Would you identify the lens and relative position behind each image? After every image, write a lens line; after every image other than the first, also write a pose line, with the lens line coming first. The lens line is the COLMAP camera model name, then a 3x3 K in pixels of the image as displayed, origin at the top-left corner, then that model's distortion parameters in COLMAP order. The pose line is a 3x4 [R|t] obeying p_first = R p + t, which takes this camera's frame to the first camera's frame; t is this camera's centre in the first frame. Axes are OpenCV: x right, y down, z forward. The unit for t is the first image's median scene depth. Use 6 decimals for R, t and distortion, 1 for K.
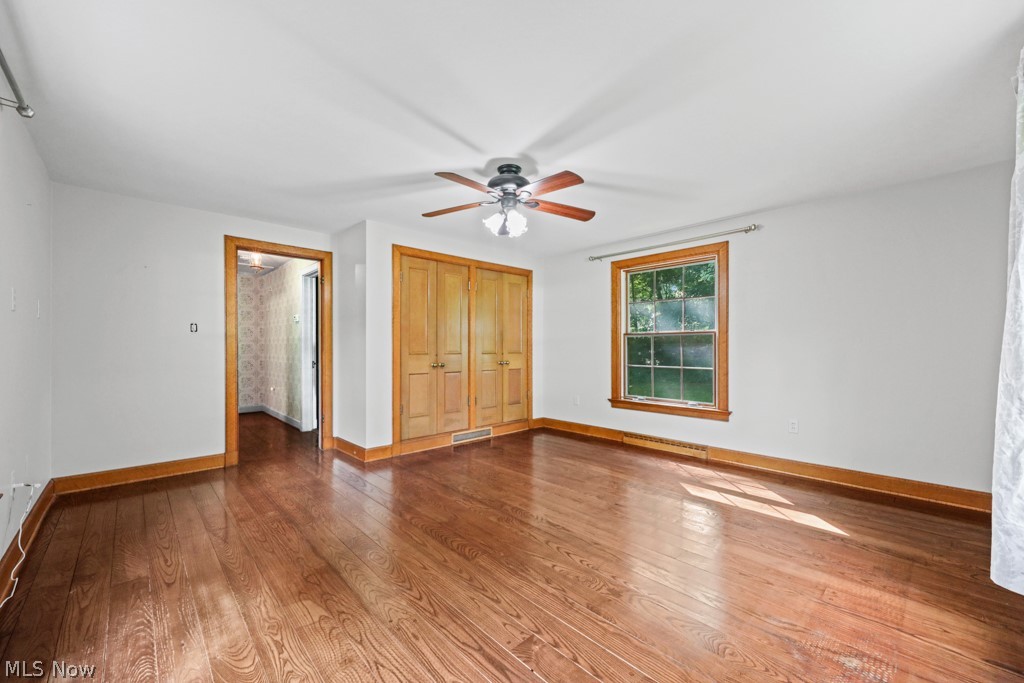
lens RADIAL K [[402.9, 0, 511.7], [0, 402.9, 346.9], [0, 0, 1]] dist [0.003486, -0.000088]
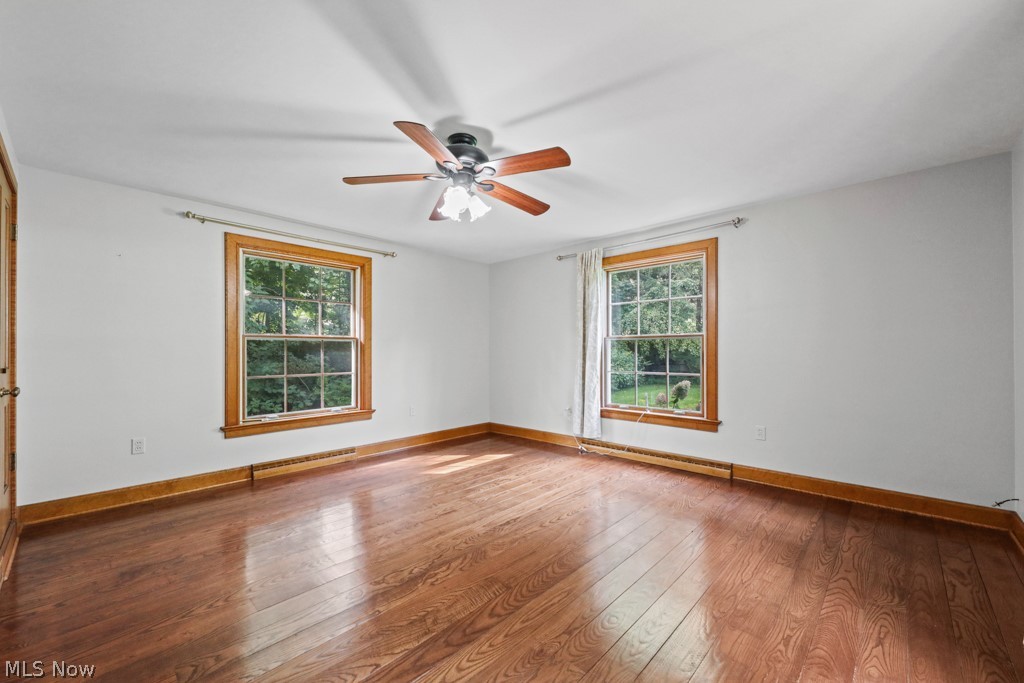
lens RADIAL K [[402.9, 0, 511.7], [0, 402.9, 346.9], [0, 0, 1]] dist [0.003486, -0.000088]
pose [[-0.052337, 0.009720, 0.998582, -0.600619], [0.005248, 0.999941, -0.009458, -0.001647], [-0.998616, 0.004745, -0.052385, 0.667145]]
